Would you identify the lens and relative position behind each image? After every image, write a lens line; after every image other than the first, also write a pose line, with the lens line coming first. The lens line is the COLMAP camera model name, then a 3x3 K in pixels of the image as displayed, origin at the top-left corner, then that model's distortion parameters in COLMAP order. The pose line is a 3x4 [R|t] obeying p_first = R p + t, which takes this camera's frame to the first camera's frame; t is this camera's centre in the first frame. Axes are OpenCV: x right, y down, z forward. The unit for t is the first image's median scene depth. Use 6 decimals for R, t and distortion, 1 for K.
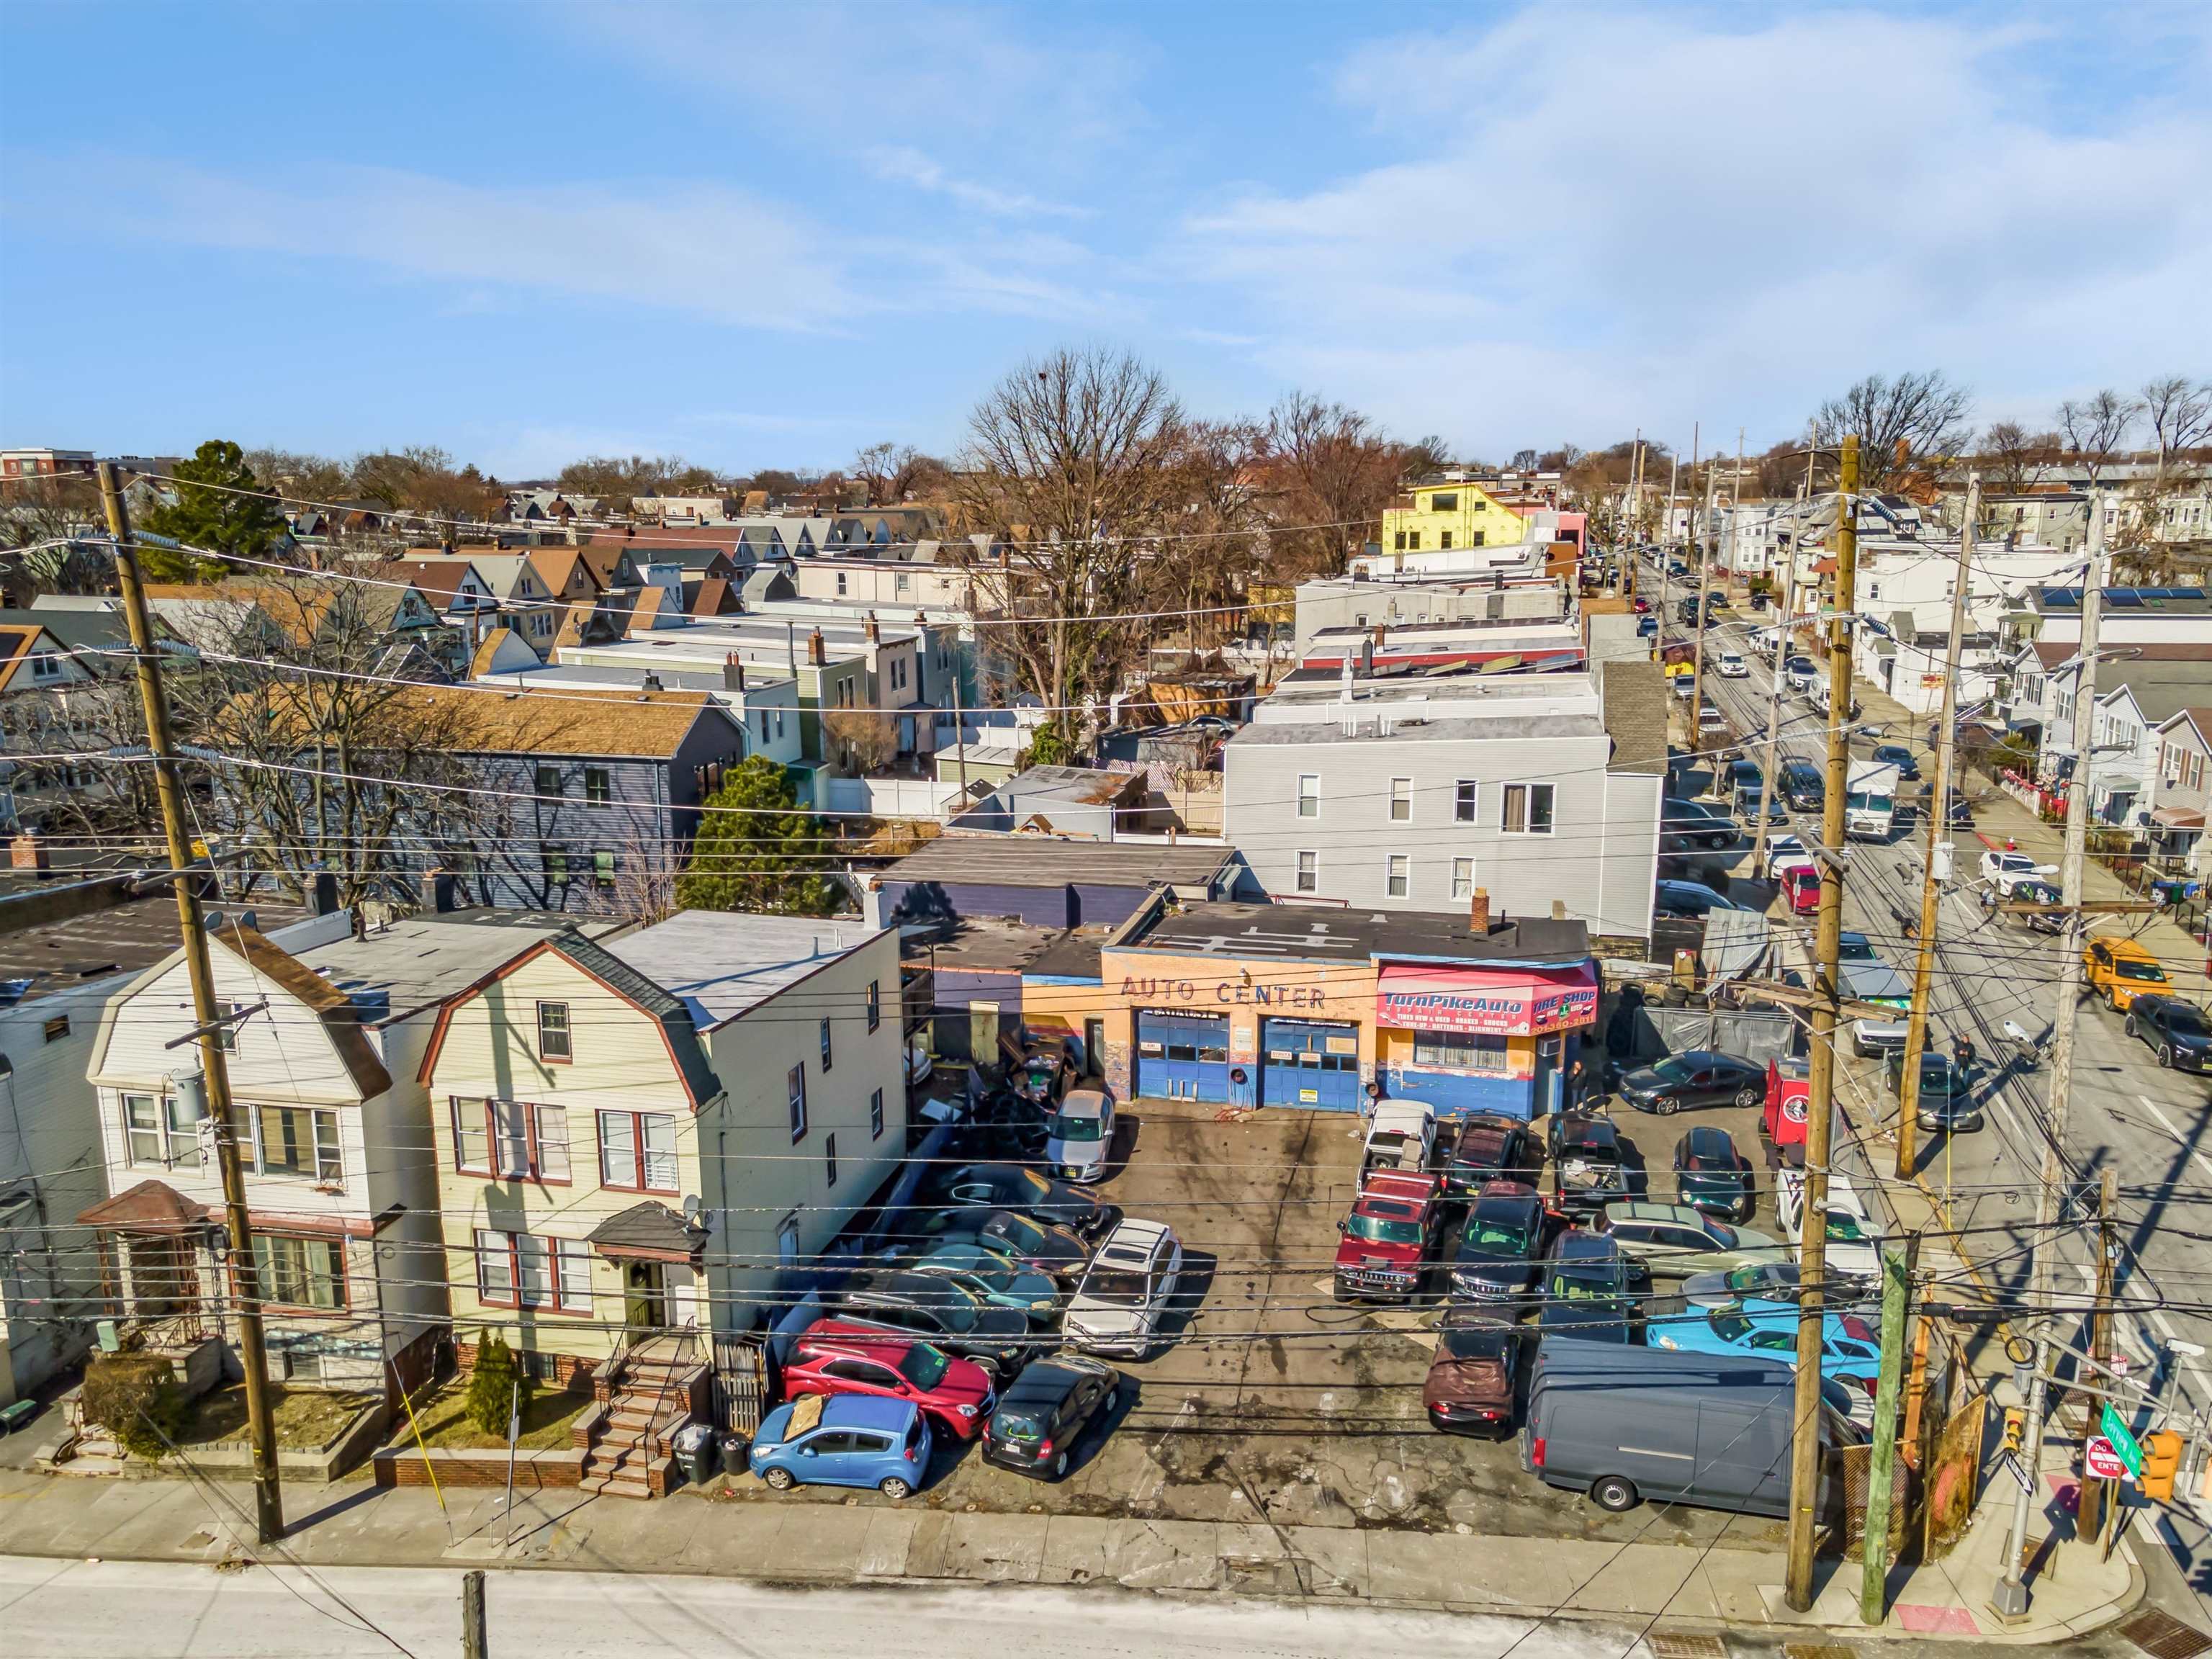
lens RADIAL K [[1656.5, 0, 1116.2], [0, 1656.5, 832.5], [0, 0, 1]] dist [0.016401, 0.055646]
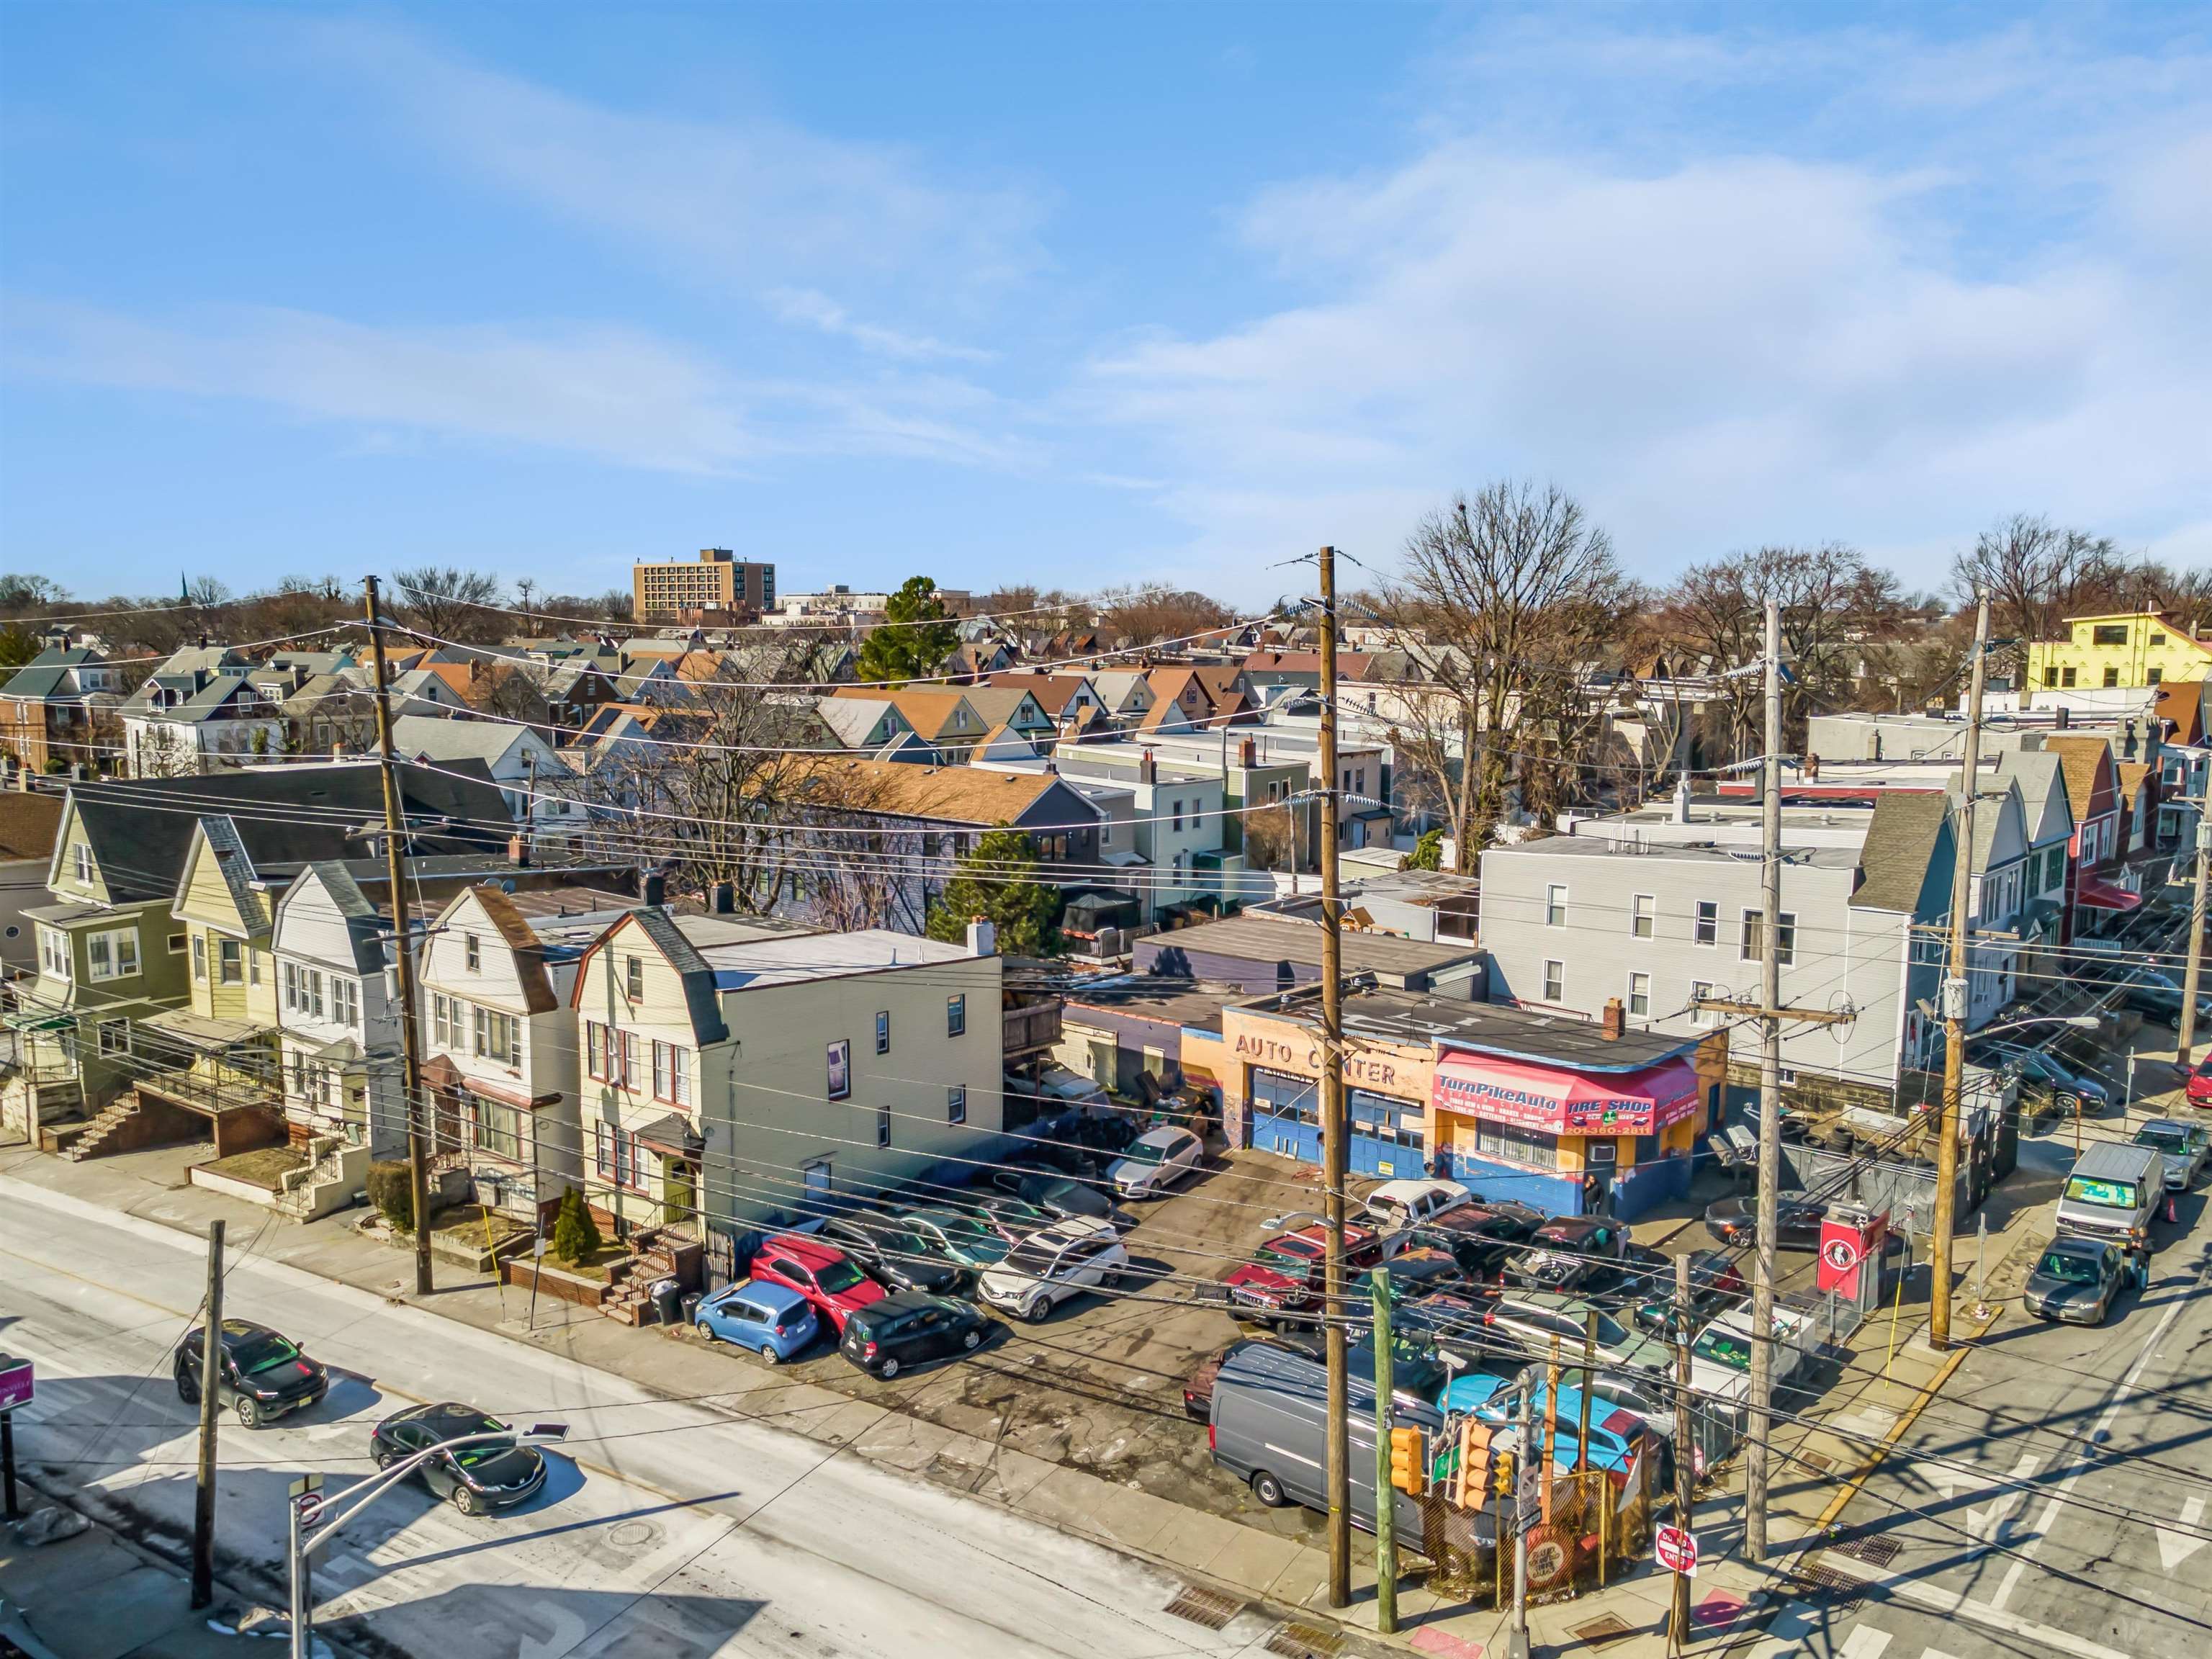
lens RADIAL K [[1672.5, 0, 1115.3], [0, 1672.5, 844.8], [0, 0, 1]] dist [0.023727, 0.044776]
pose [[0.884475, 0.070287, -0.461263, 0.547389], [-0.104260, 0.993364, -0.048550, 0.029160], [0.454790, 0.091032, 0.885934, -0.055670]]
